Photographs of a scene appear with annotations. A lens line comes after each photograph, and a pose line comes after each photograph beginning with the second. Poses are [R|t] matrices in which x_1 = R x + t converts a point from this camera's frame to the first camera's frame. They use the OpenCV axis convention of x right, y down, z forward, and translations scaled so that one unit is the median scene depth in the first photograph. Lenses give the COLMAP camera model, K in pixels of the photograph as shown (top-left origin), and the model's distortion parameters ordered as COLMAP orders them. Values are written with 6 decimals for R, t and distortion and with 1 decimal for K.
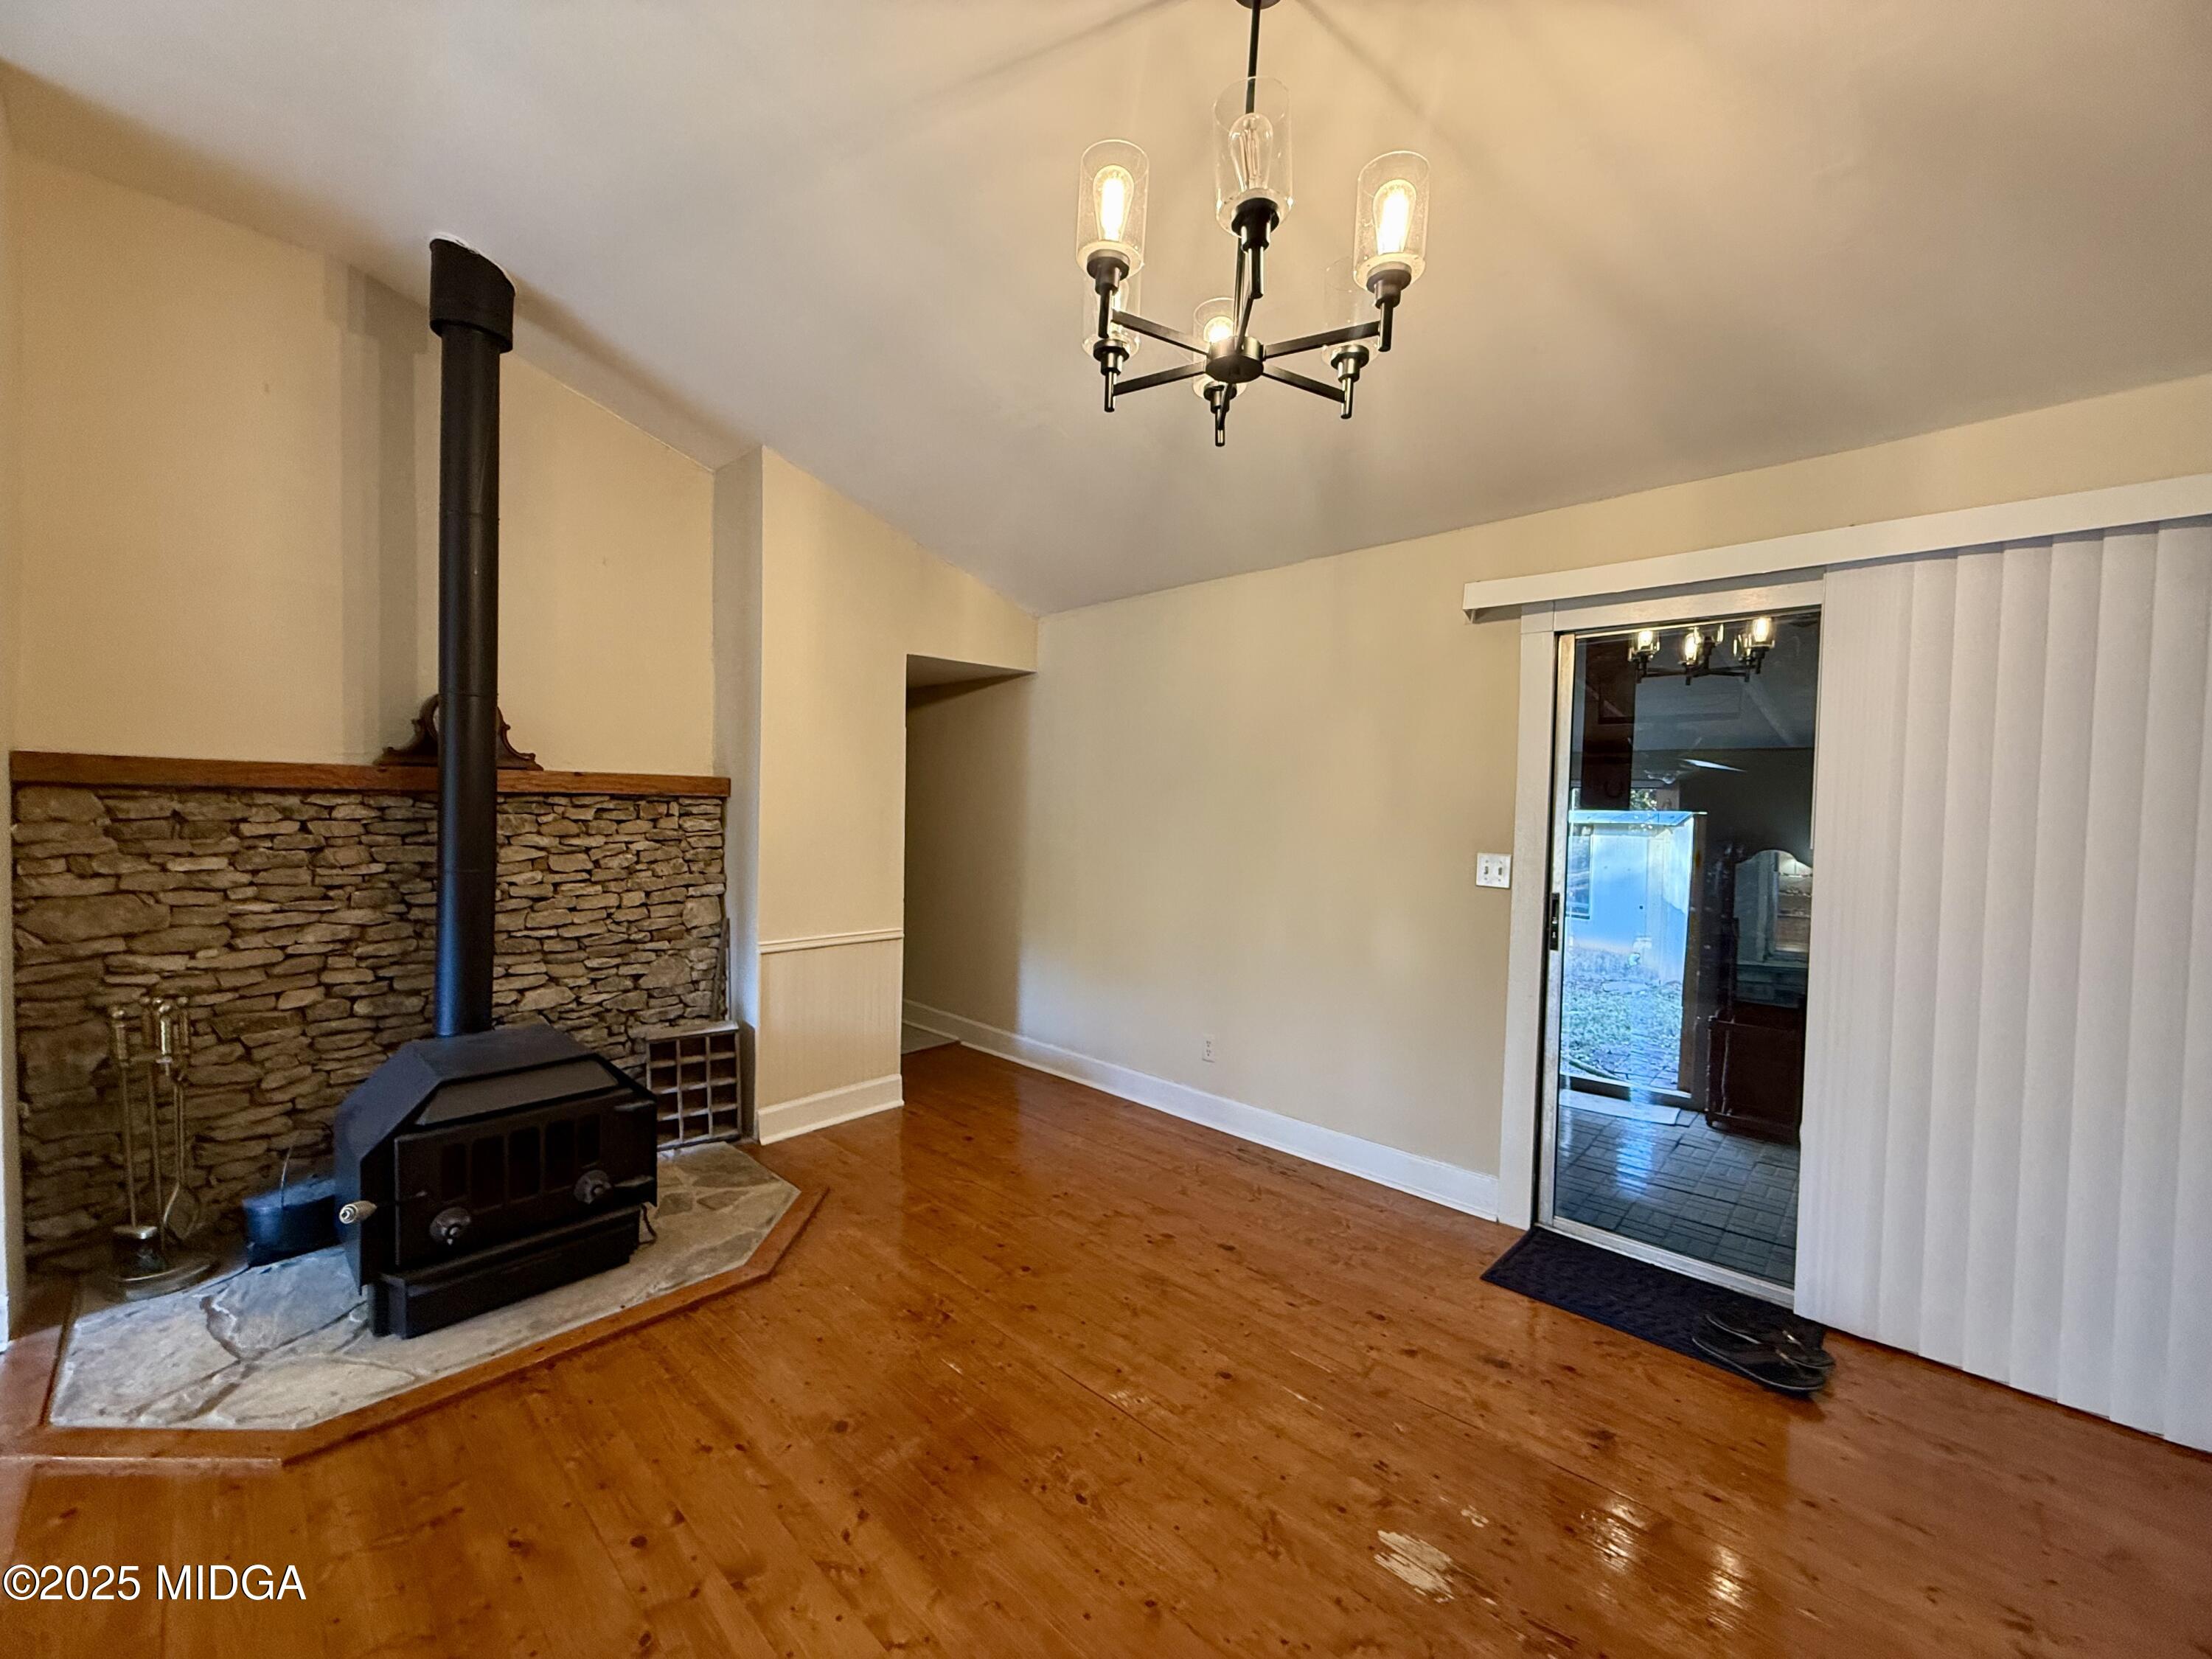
lens RADIAL K [[882.0, 0, 1104.1], [0, 882.0, 825.6], [0, 0, 1]] dist [-0.001253, 0.000288]
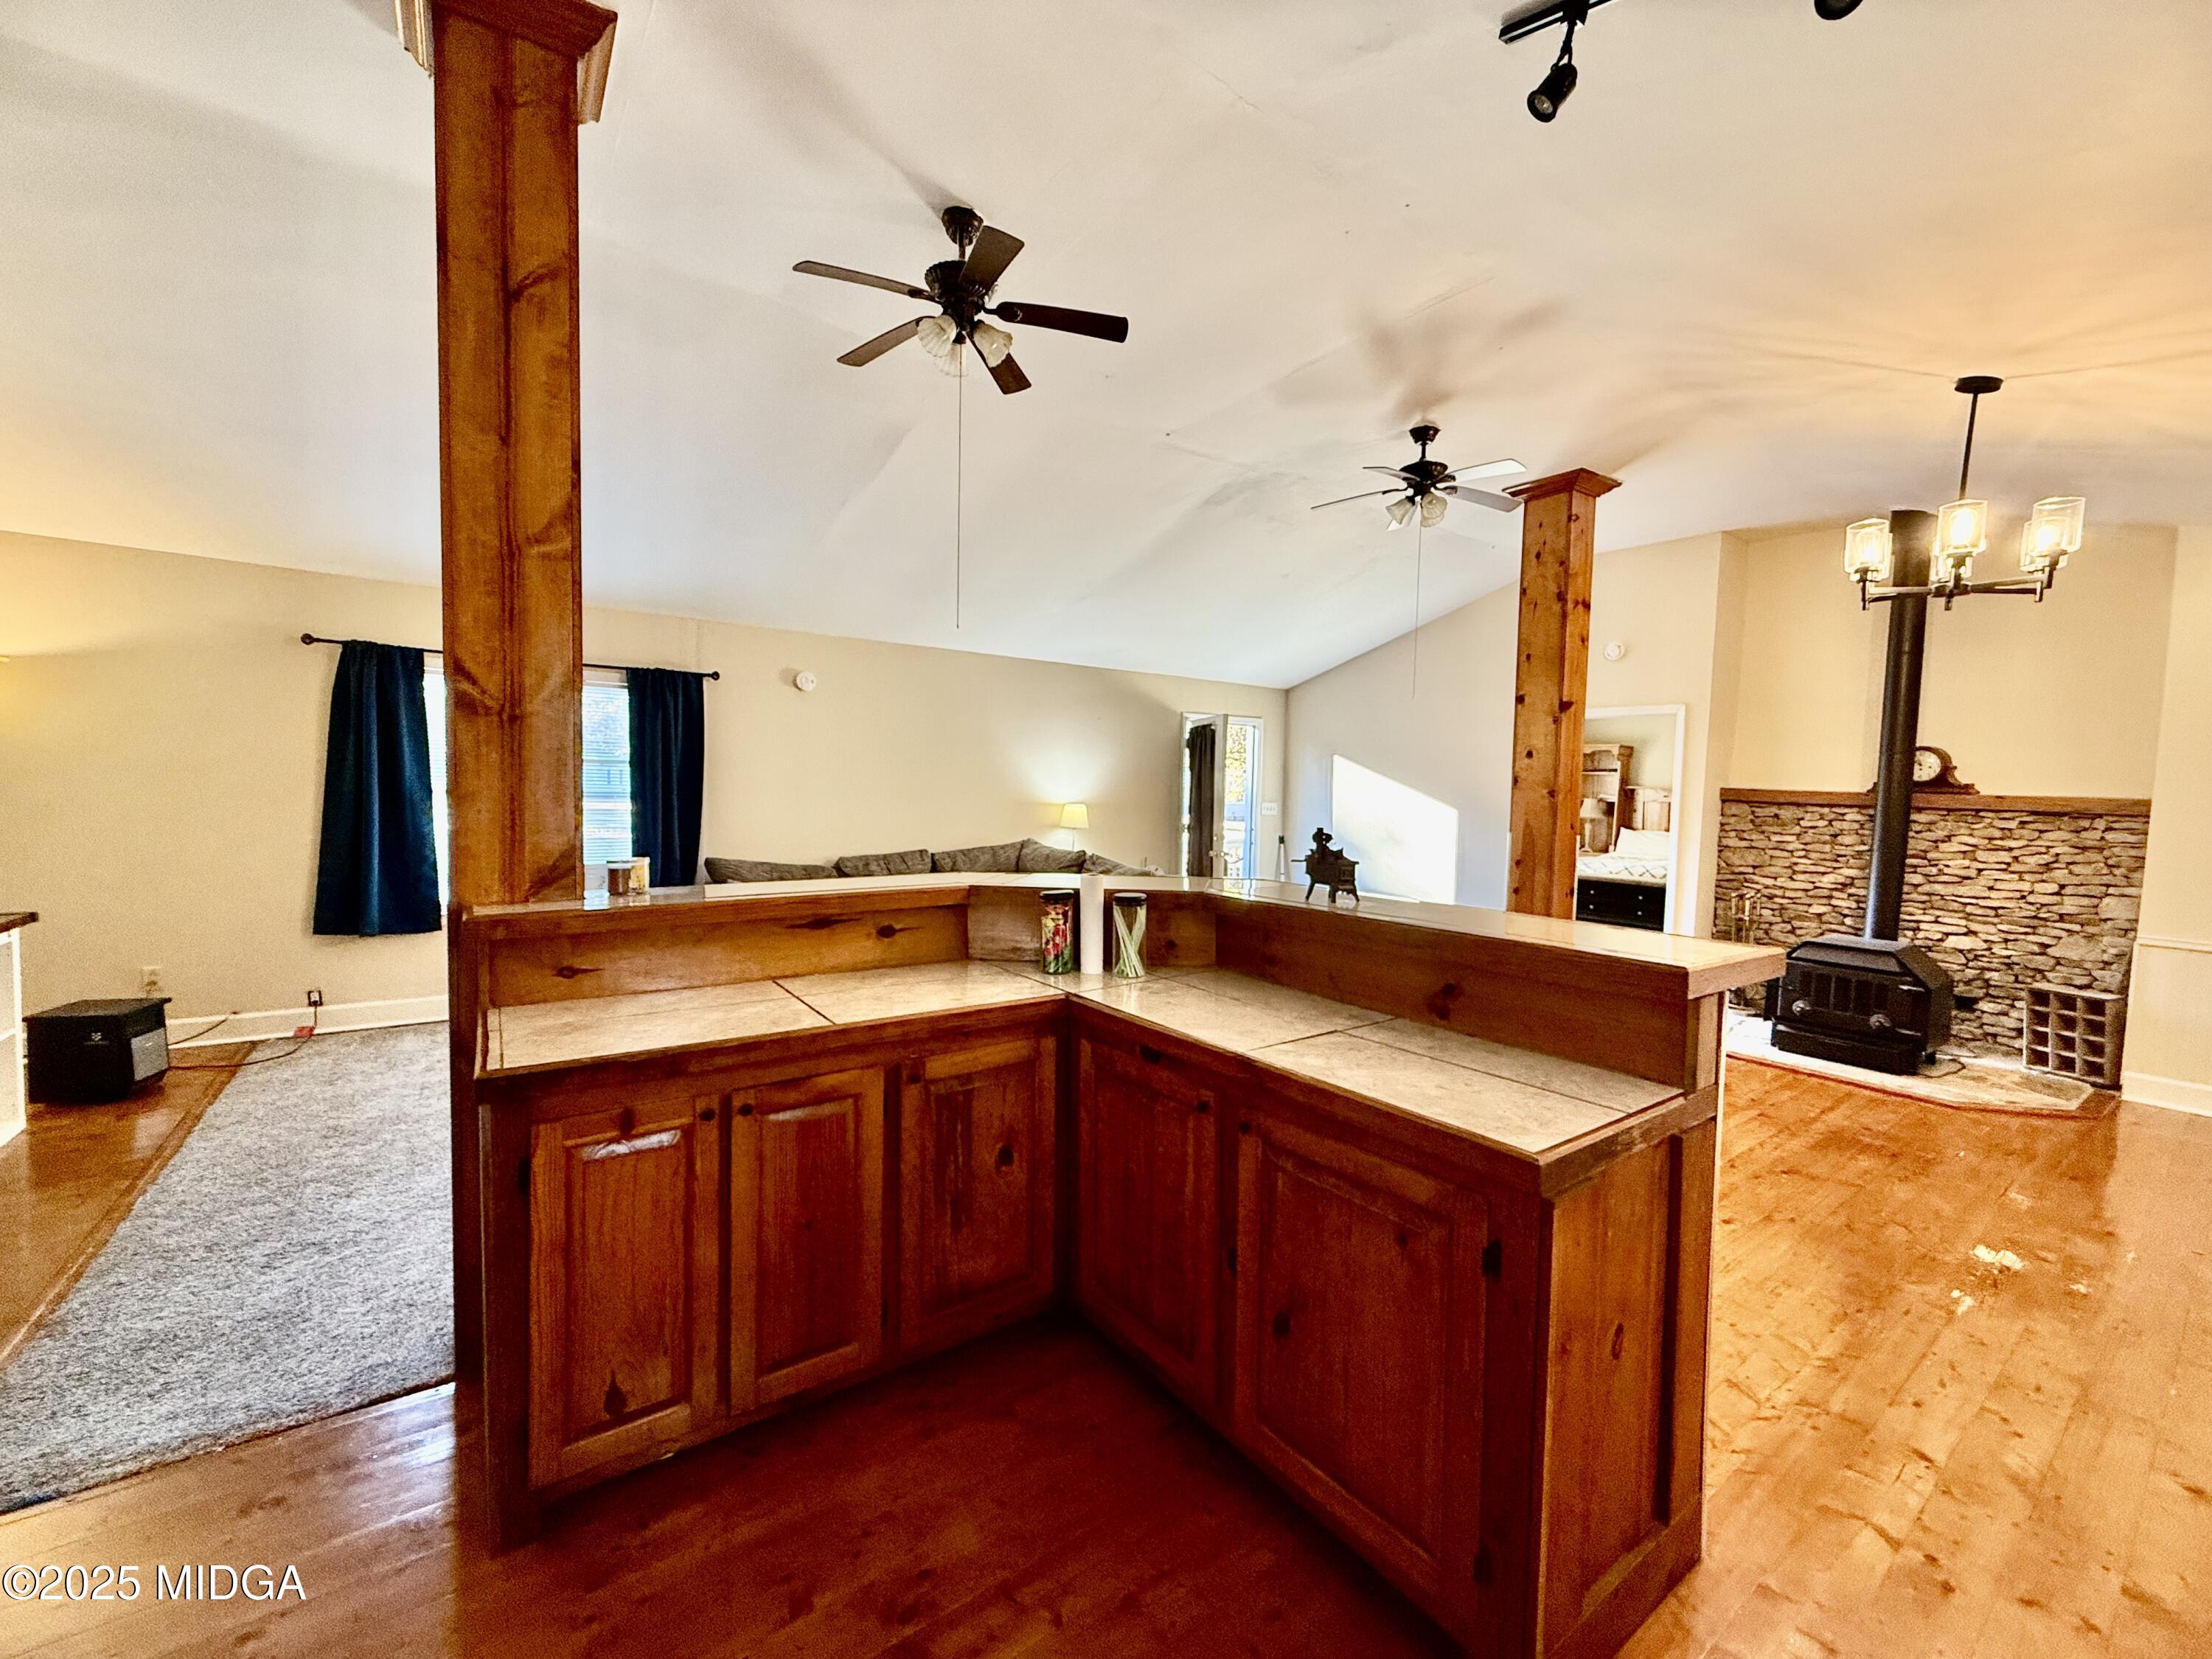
lens RADIAL K [[882.0, 0, 1110.0], [0, 882.0, 824.2], [0, 0, 1]] dist [-0.001253, 0.000288]
pose [[-0.168260, 0.026438, -0.985388, 1.131364], [-0.062155, 0.997367, 0.037372, 0.025380], [0.983781, 0.067535, -0.166173, -0.221672]]
